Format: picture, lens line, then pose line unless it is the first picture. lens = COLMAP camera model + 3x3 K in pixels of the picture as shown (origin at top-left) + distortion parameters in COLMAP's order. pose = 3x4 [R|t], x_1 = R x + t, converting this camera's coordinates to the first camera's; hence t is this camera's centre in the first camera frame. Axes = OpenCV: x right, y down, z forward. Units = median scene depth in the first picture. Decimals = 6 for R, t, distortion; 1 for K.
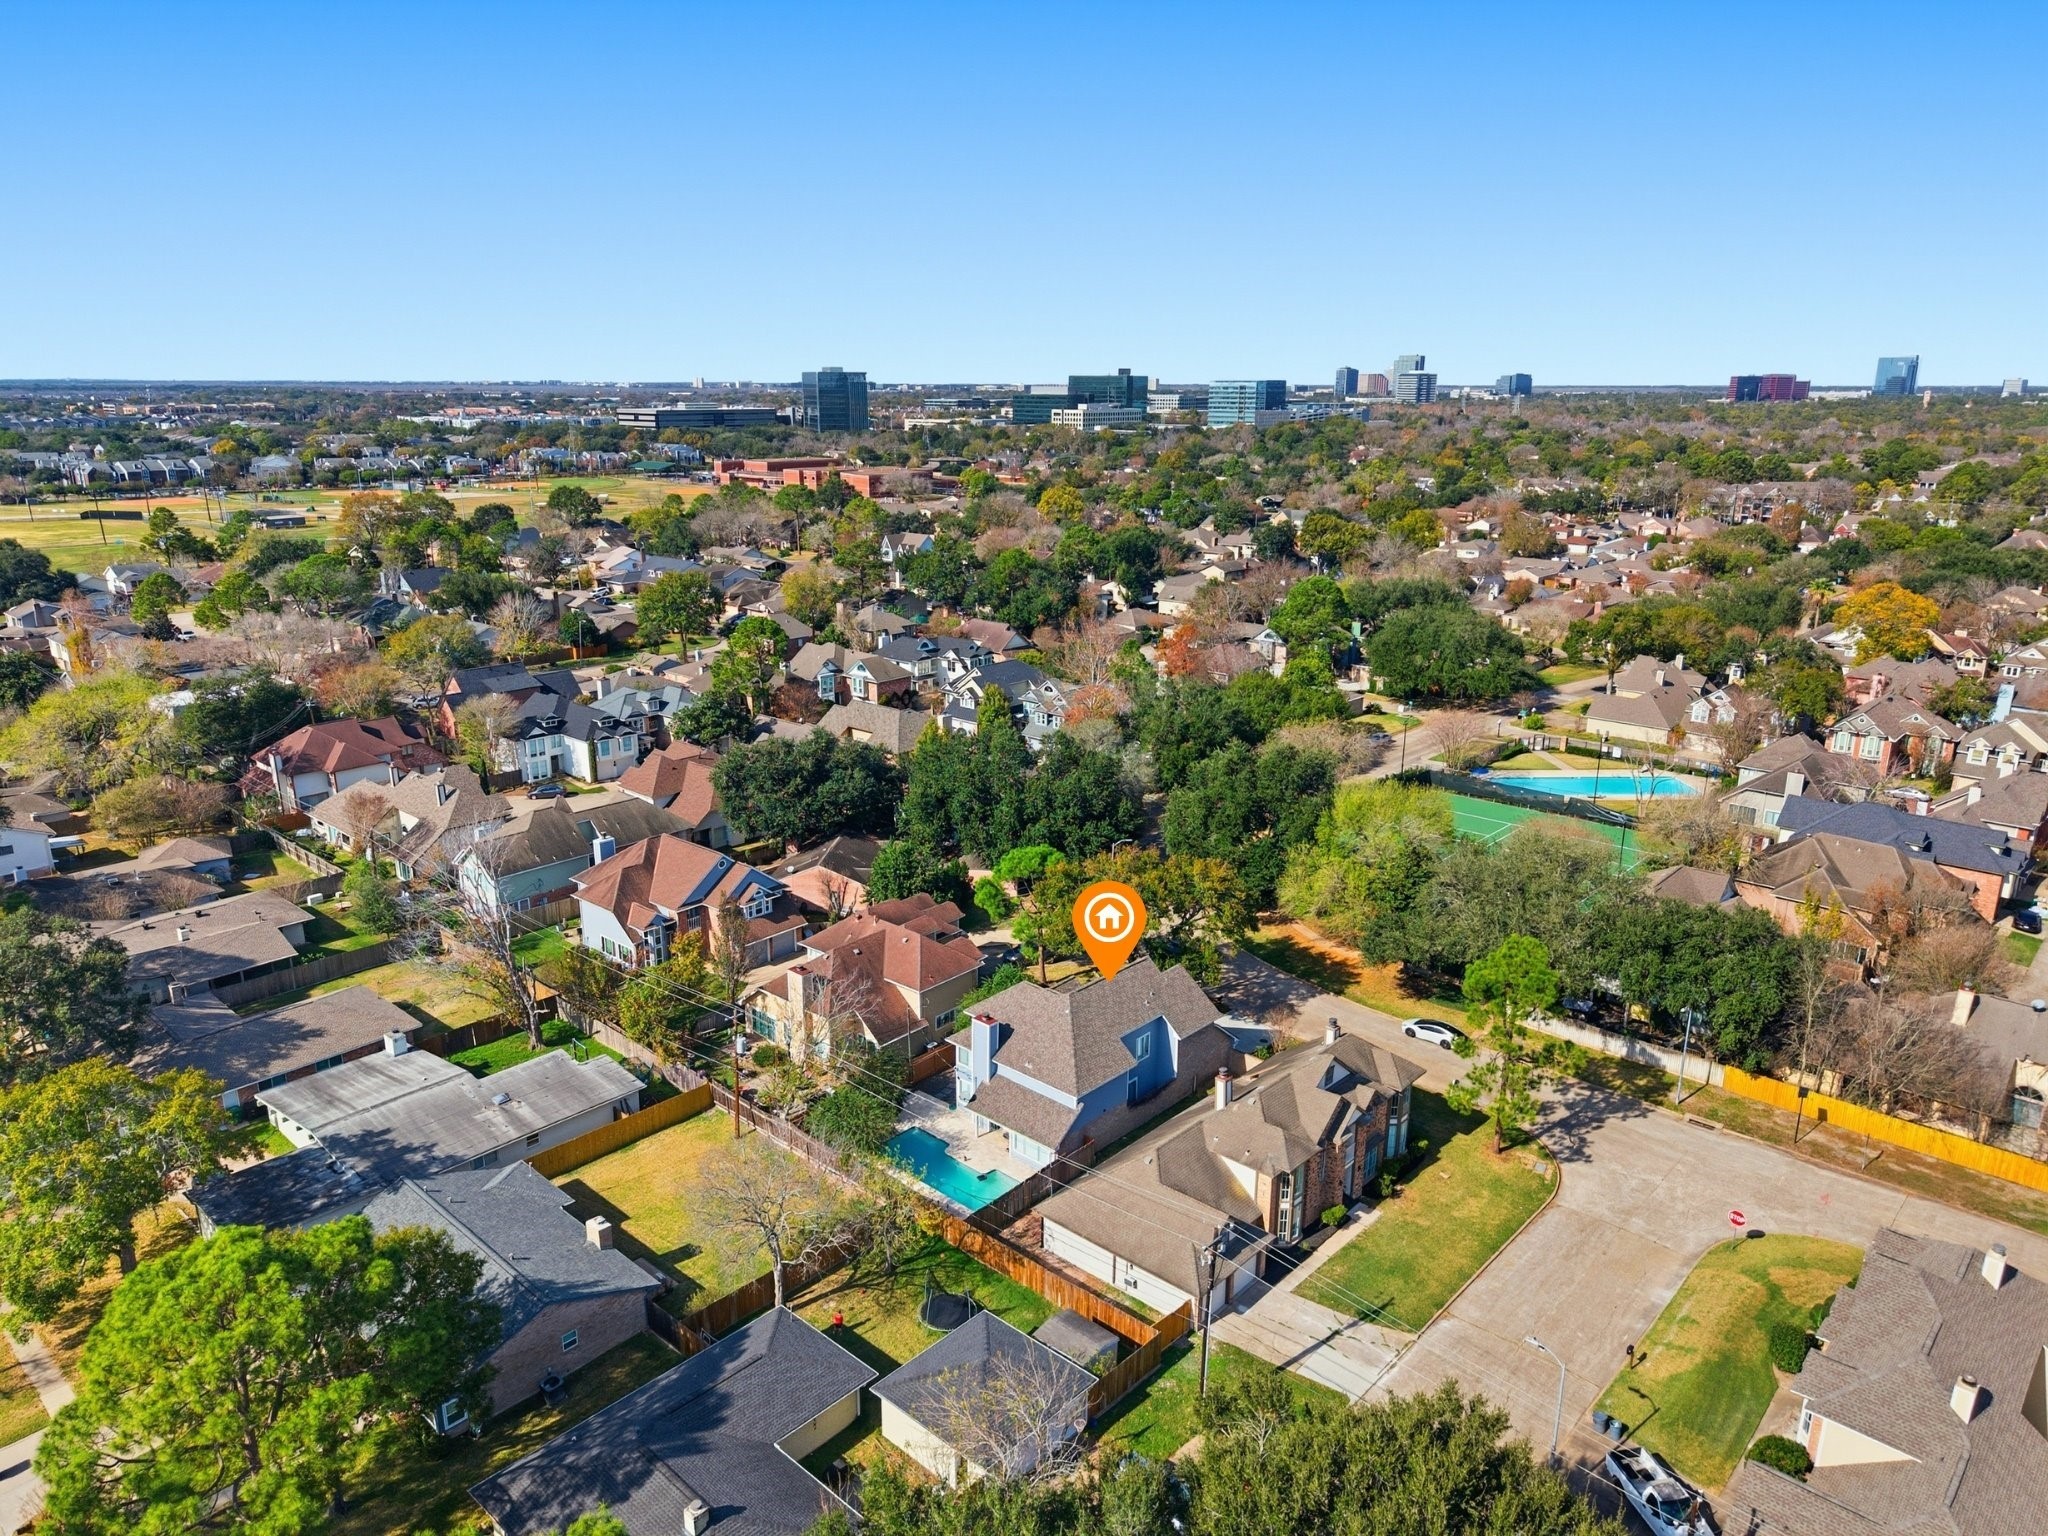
lens RADIAL K [[1349.4, 0, 991.9], [0, 1349.4, 768.9], [0, 0, 1]] dist [-0.000642, -0.000246]
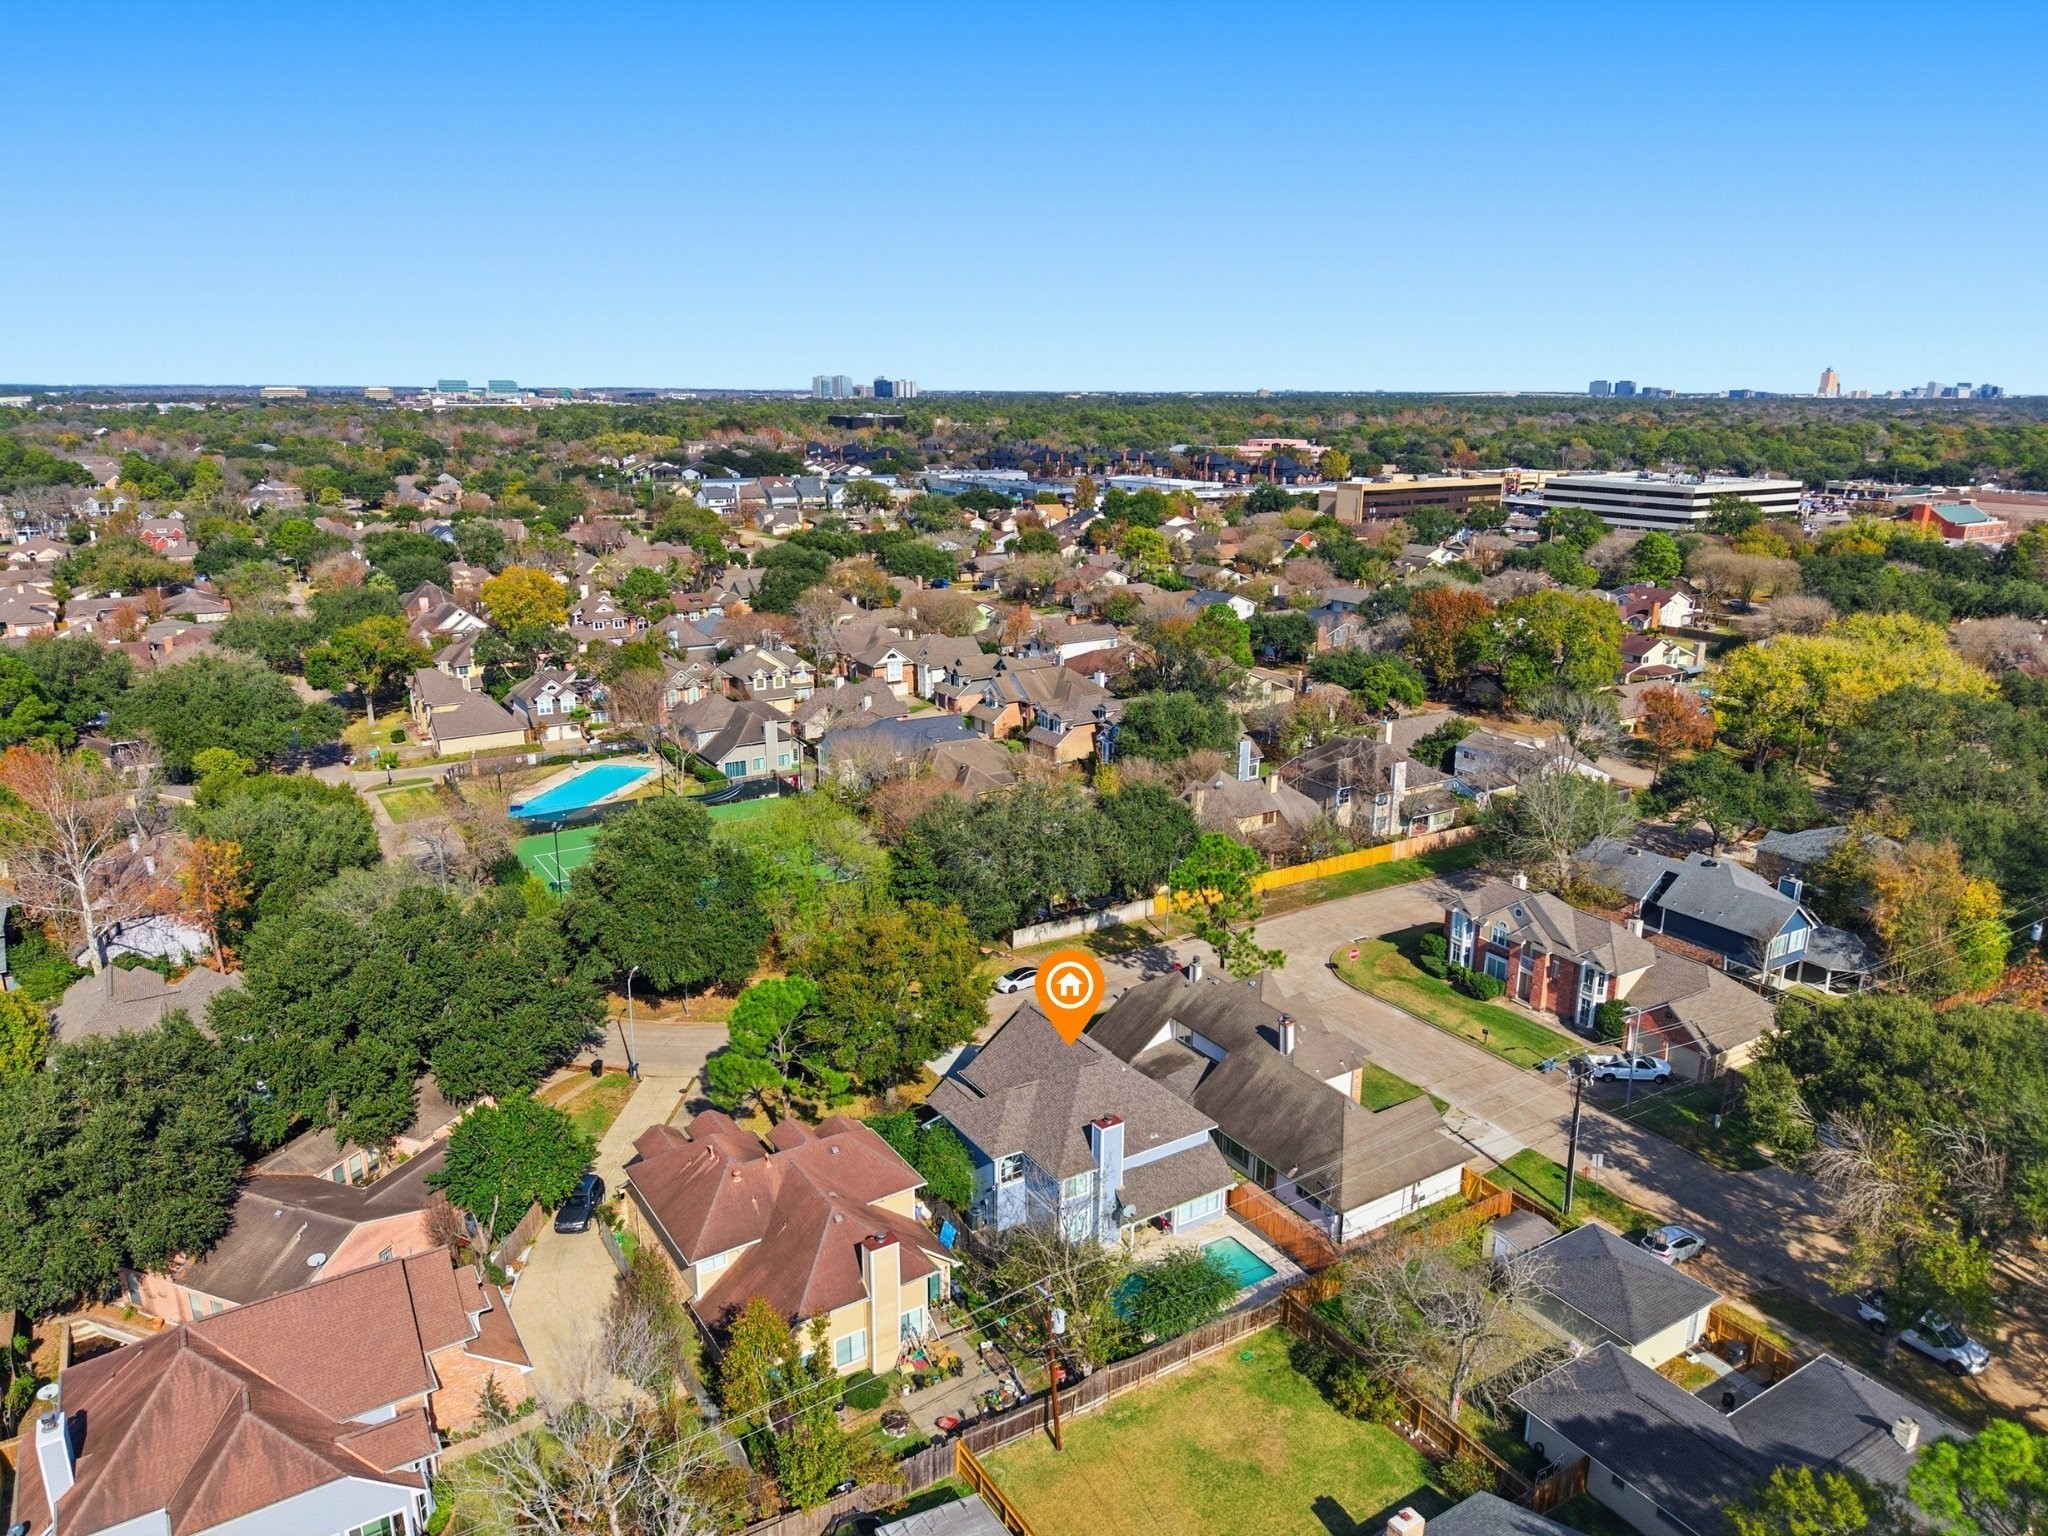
lens RADIAL K [[1349.4, 0, 991.9], [0, 1349.4, 768.9], [0, 0, 1]] dist [-0.000642, -0.000246]
pose [[0.242130, -0.262884, 0.933951, -0.540770], [0.265782, 0.943745, 0.196736, -0.156701], [-0.933131, 0.200592, 0.298379, 0.550061]]
